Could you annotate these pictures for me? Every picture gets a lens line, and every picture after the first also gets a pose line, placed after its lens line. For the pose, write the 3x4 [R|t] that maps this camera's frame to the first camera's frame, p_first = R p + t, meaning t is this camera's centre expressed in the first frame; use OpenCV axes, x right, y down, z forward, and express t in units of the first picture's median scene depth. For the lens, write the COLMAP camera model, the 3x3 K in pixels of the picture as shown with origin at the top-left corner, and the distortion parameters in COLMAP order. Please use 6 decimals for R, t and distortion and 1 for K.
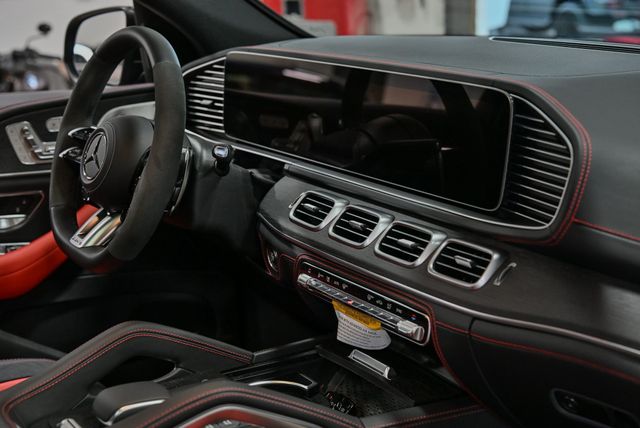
lens RADIAL K [[1067.1, 0, 319.9], [0, 1067.1, 214.2], [0, 0, 1]] dist [-0.019950, 0.000000]
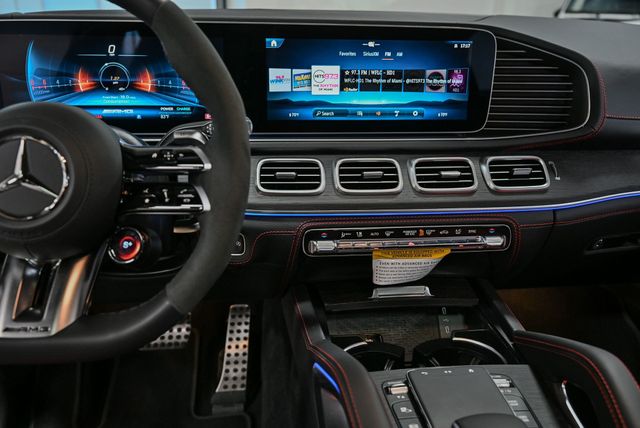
lens RADIAL K [[514.7, 0, 320.0], [0, 514.7, 213.7], [0, 0, 1]] dist [-0.002775, -0.000509]
pose [[0.442787, -0.283494, 0.850630, -0.443833], [0.191545, 0.956707, 0.219139, -0.076659], [-0.875928, 0.065902, 0.477919, 0.844088]]
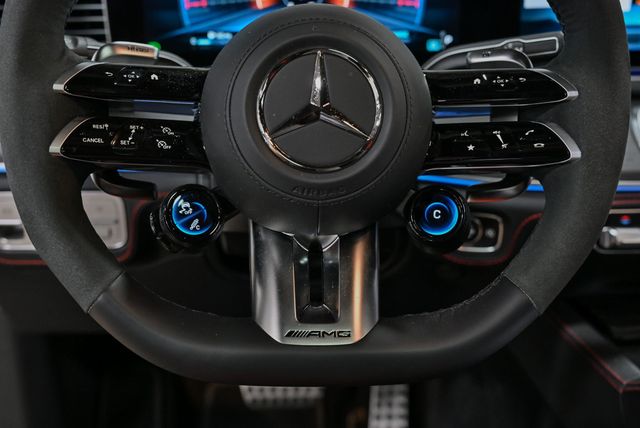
lens RADIAL K [[764.9, 0, 319.9], [0, 764.9, 213.7], [0, 0, 1]] dist [-0.010060, 0.000000]
pose [[0.504222, -0.264996, 0.821911, -0.523408], [0.206486, 0.961143, 0.183212, -0.079984], [-0.838525, 0.077334, 0.539347, 0.986156]]
